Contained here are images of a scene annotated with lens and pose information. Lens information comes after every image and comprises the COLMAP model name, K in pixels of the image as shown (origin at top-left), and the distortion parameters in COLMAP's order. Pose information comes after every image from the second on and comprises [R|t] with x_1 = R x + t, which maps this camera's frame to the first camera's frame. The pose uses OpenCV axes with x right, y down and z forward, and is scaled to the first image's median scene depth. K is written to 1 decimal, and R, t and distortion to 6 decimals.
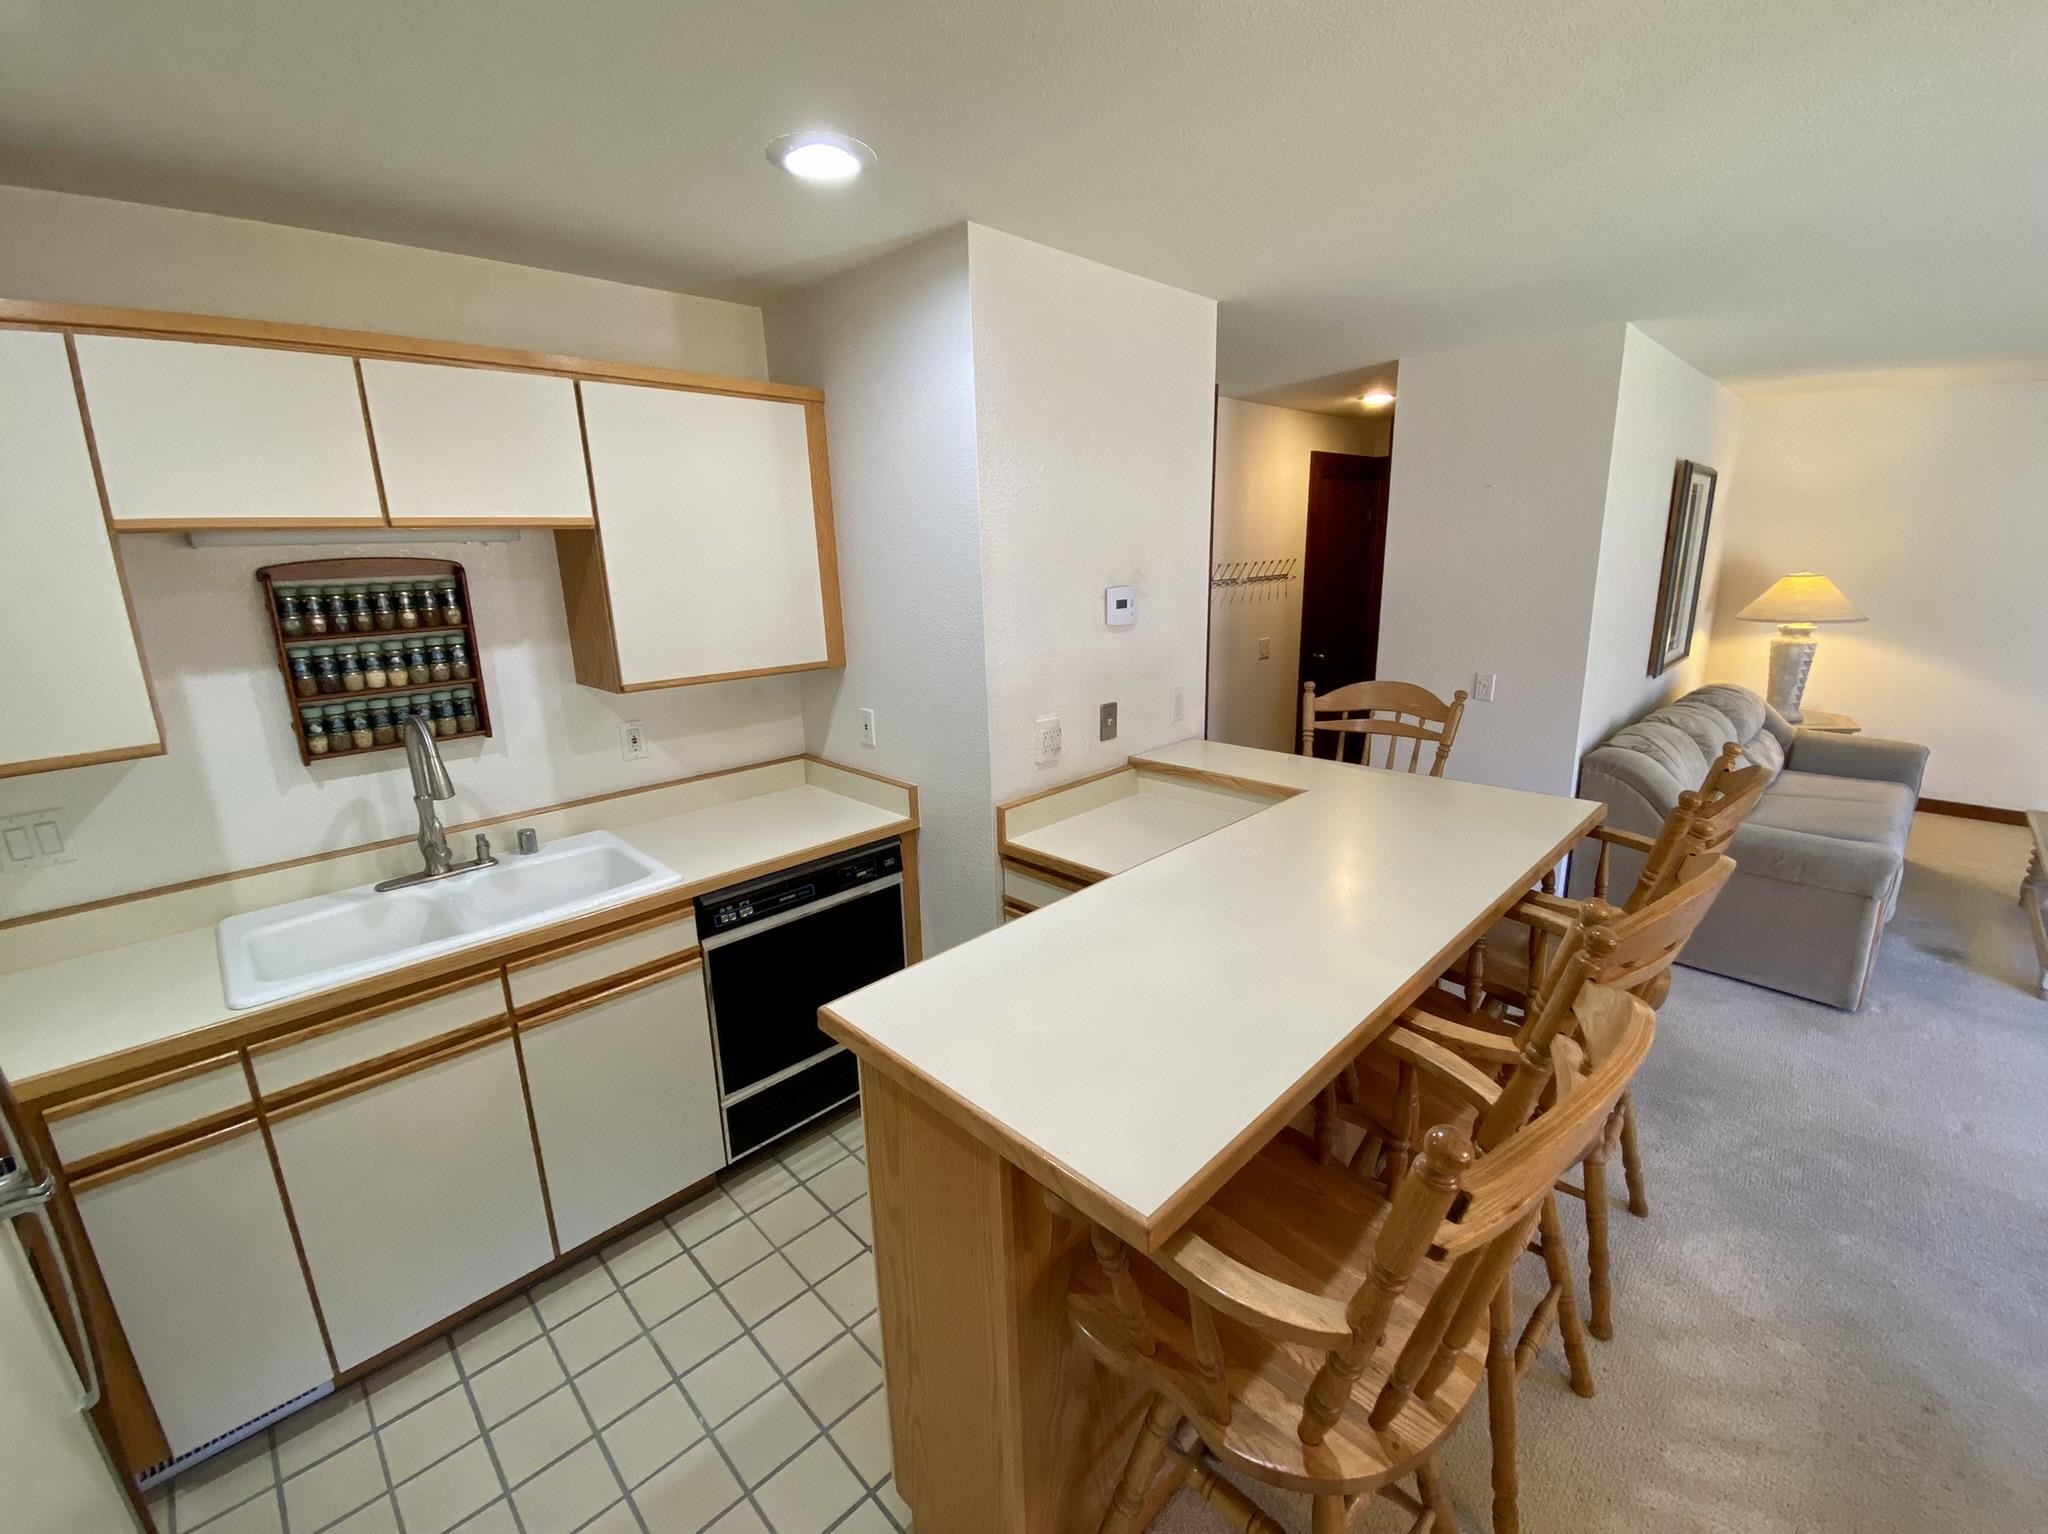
lens RADIAL K [[857.5, 0, 1024.0], [0, 857.5, 767.0], [0, 0, 1]] dist [0.002060, 0.000056]
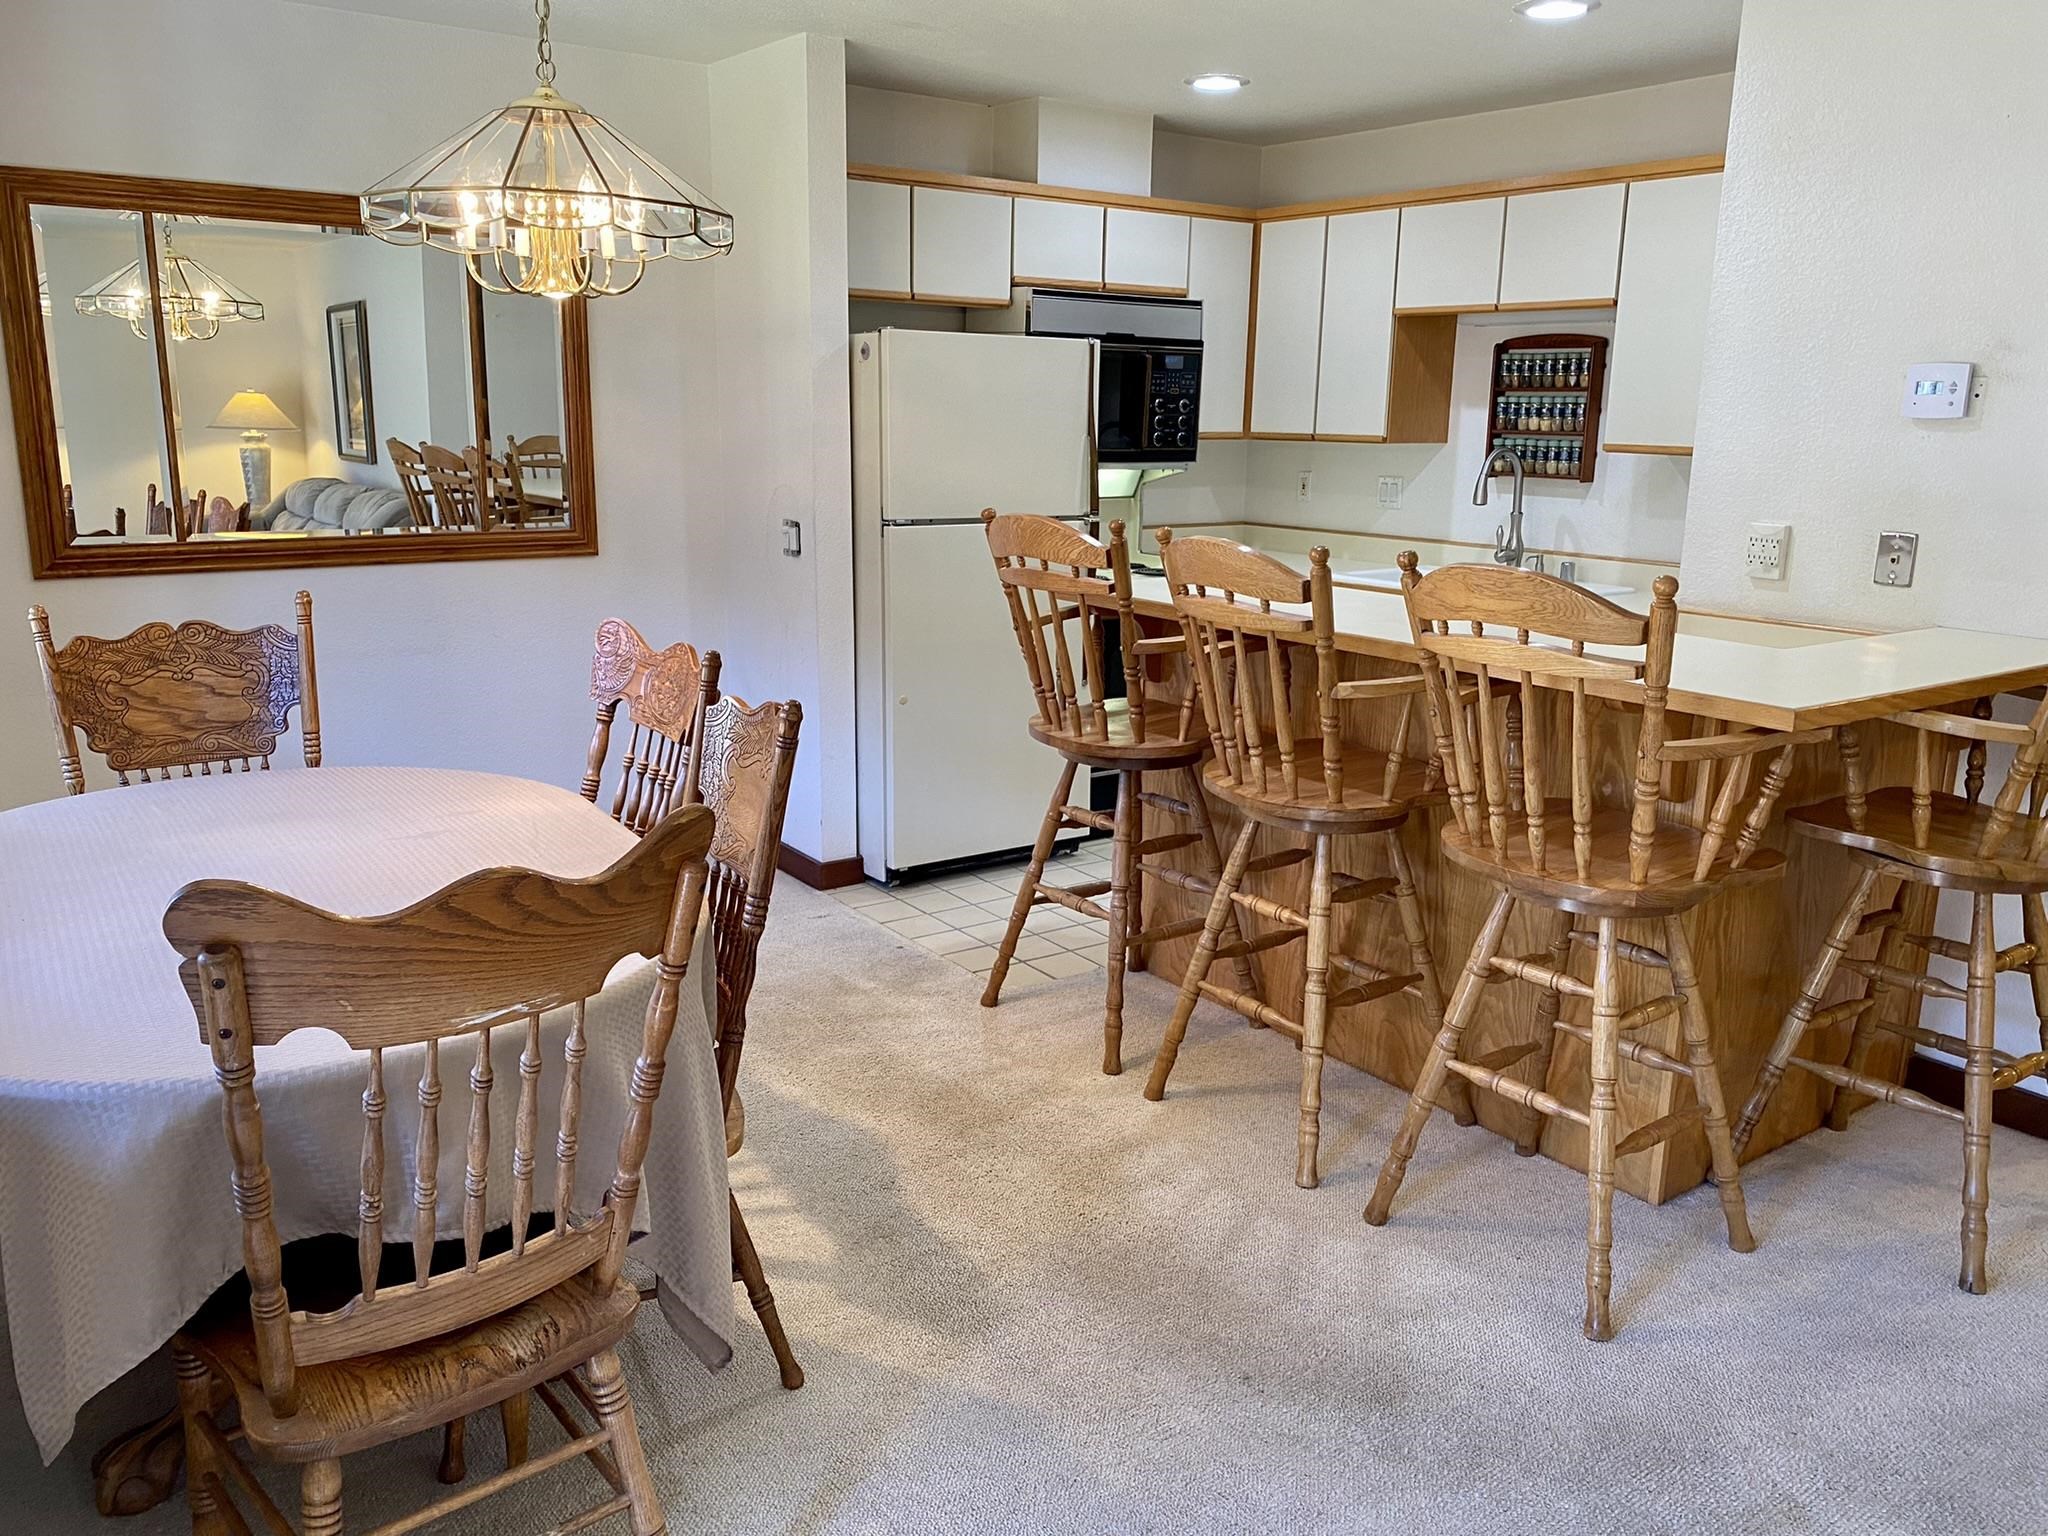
lens RADIAL K [[1572.5, 0, 1024.0], [0, 1572.5, 768.0], [0, 0, 1]] dist [-0.002874, -0.006355]
pose [[-0.160833, 0.240907, -0.957129, 1.835940], [-0.266800, 0.923039, 0.277159, -0.071905], [0.950237, 0.299938, -0.084181, 0.591027]]
